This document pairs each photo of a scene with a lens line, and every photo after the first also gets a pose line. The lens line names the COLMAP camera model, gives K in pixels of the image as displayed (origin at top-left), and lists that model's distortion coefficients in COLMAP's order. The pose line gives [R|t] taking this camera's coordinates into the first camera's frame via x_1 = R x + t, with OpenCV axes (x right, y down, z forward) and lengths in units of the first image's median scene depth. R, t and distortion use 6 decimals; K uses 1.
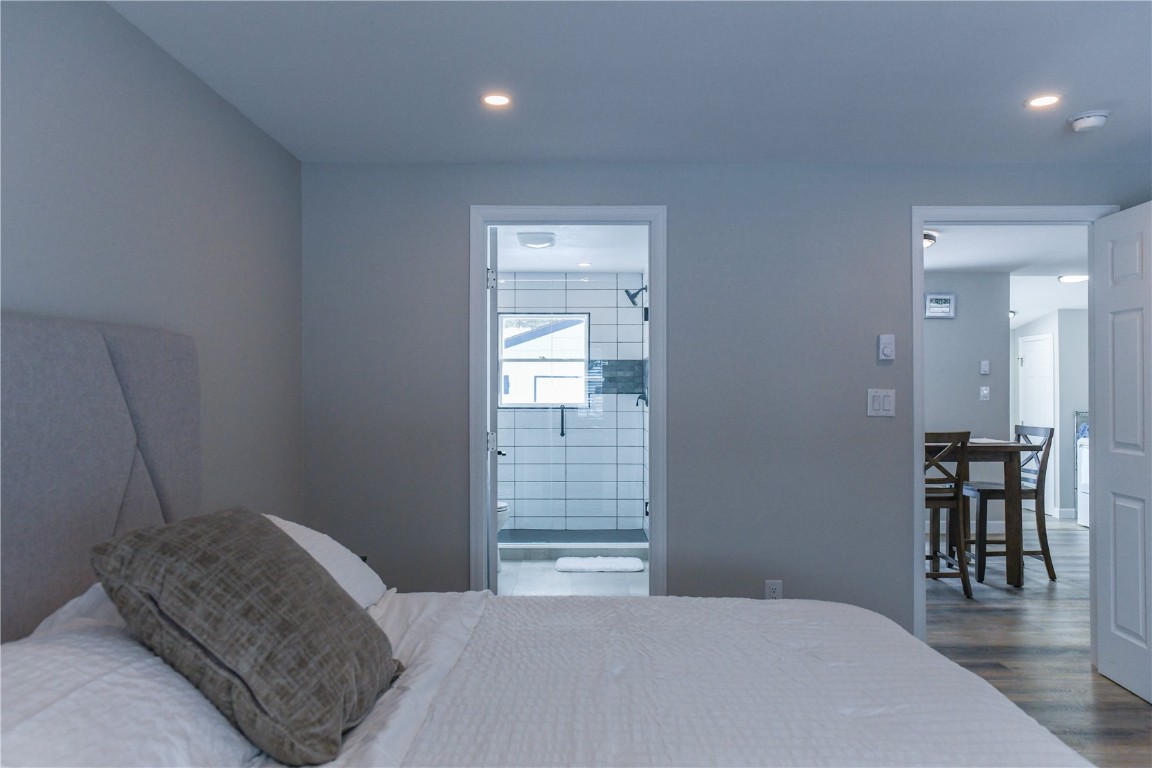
lens RADIAL K [[822.0, 0, 576.0], [0, 822.0, 384.0], [0, 0, 1]] dist [0.005182, 0.004136]
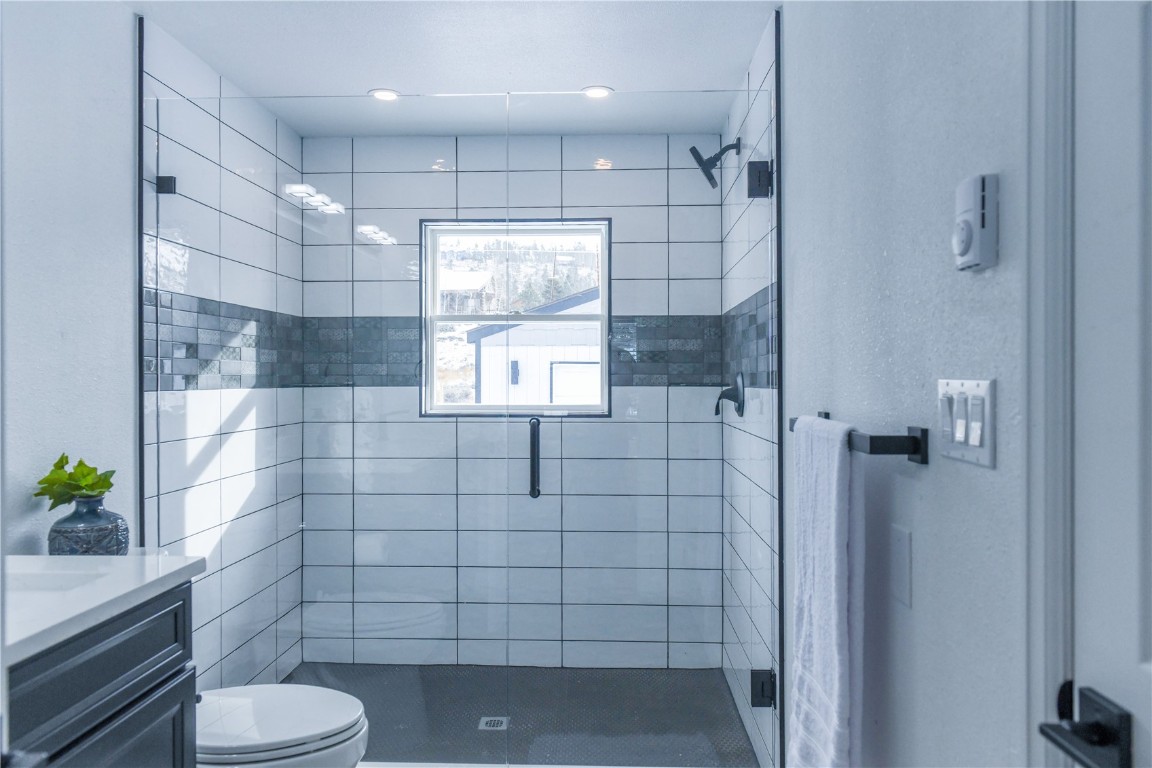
lens RADIAL K [[822.0, 0, 576.0], [0, 822.0, 384.0], [0, 0, 1]] dist [0.005182, 0.004136]
pose [[0.999259, 0.000784, -0.038481, 0.028492], [-0.000291, 0.999918, 0.012824, 0.008607], [0.038488, -0.012803, 0.999177, 0.998851]]
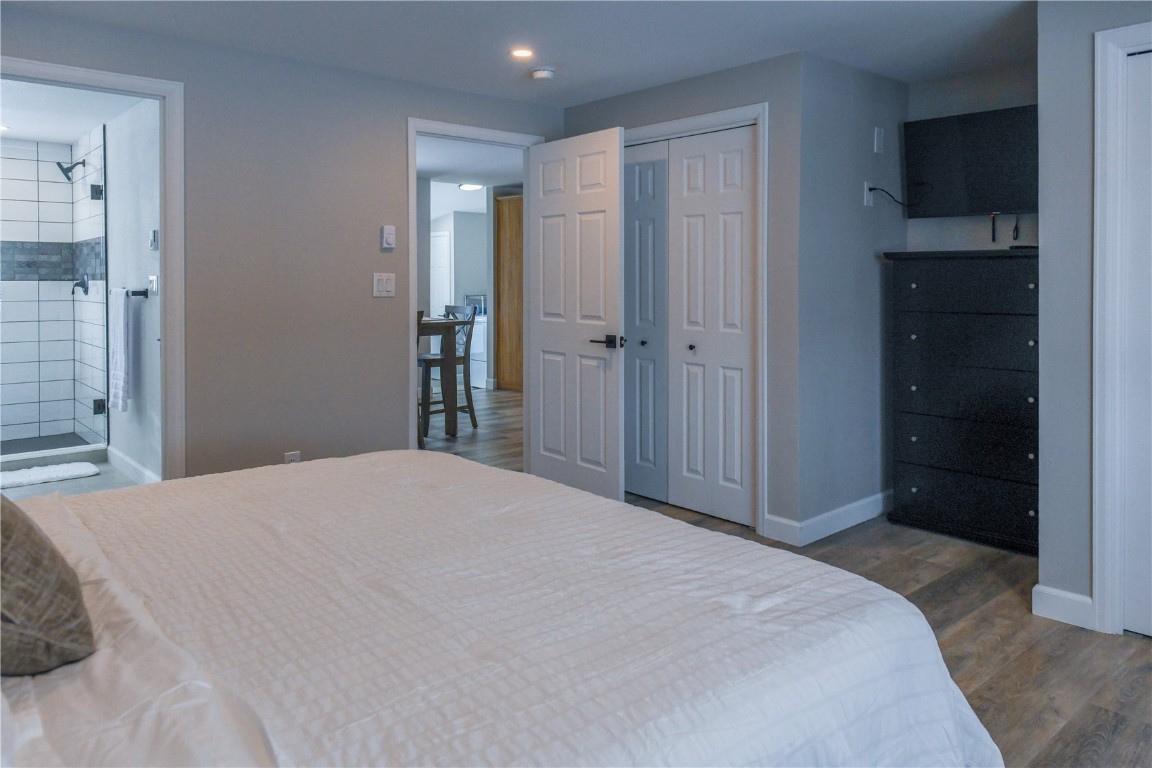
lens RADIAL K [[804.1, 0, 573.8], [0, 804.1, 284.6], [0, 0, 1]] dist [-0.010643, -0.000063]
pose [[0.748203, -0.004809, 0.663453, -0.169473], [-0.003456, 0.999932, 0.011145, 0.008566], [-0.663461, -0.010632, 0.748135, -0.015267]]
